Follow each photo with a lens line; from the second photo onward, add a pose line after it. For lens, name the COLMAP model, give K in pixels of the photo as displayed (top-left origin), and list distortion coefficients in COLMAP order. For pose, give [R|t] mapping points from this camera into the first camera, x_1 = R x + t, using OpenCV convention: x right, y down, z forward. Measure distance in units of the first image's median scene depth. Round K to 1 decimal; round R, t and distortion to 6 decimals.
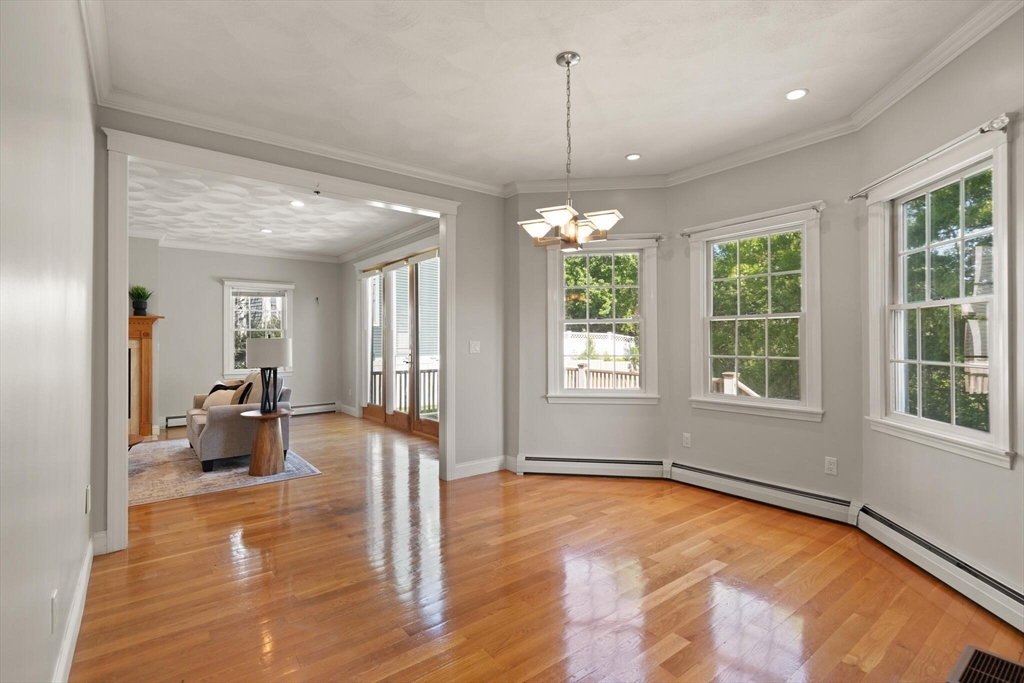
lens RADIAL K [[473.5, 0, 508.5], [0, 473.5, 335.7], [0, 0, 1]] dist [0.005768, -0.000346]
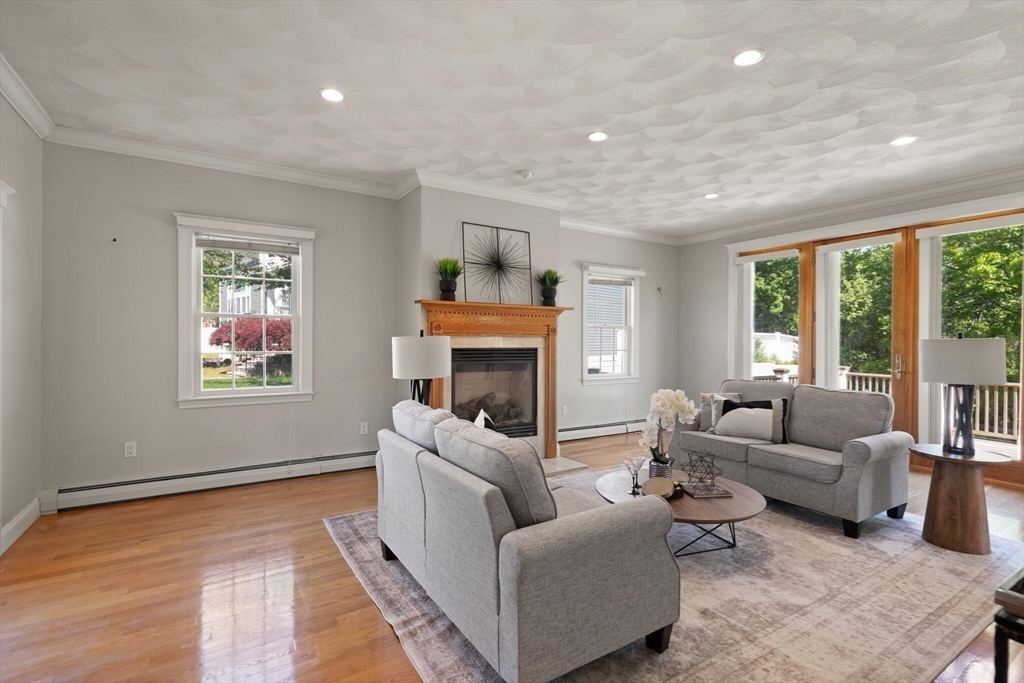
lens RADIAL K [[473.5, 0, 513.5], [0, 473.5, 338.9], [0, 0, 1]] dist [0.005768, -0.000346]
pose [[0.994017, 0.011586, -0.108608, -0.733724], [-0.010540, 0.999892, 0.010194, 0.004651], [0.108715, -0.008988, 0.994032, 0.203032]]
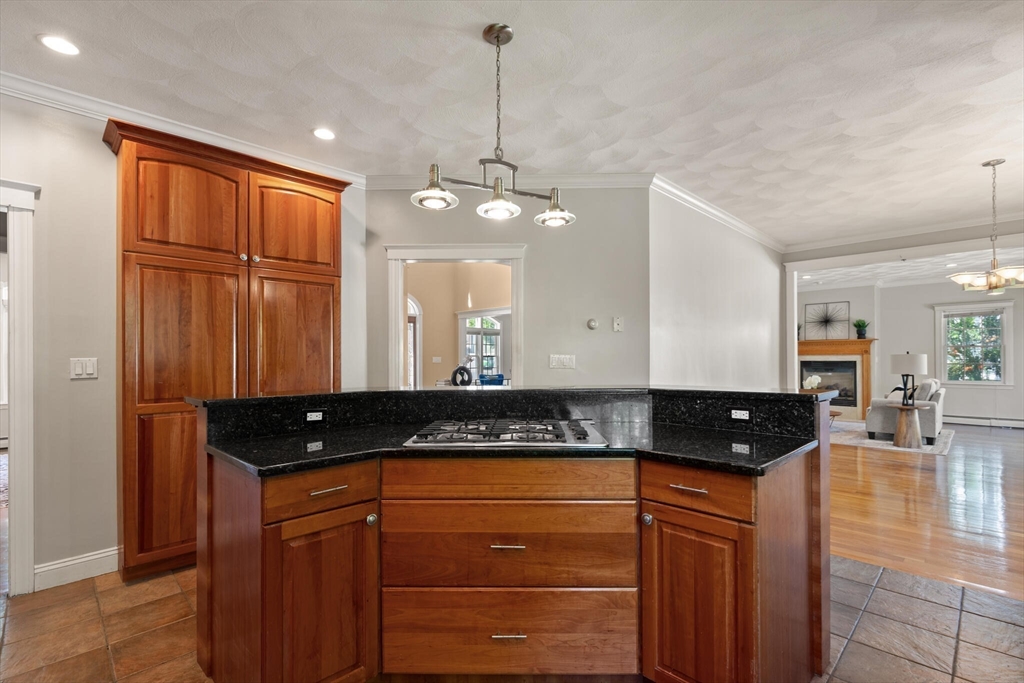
lens RADIAL K [[473.5, 0, 513.5], [0, 473.5, 354.8], [0, 0, 1]] dist [0.005768, -0.000346]
pose [[0.102947, -0.005821, -0.994670, 0.585651], [0.009504, 0.999943, -0.004868, 0.004363], [0.994641, -0.008953, 0.102997, -0.238706]]
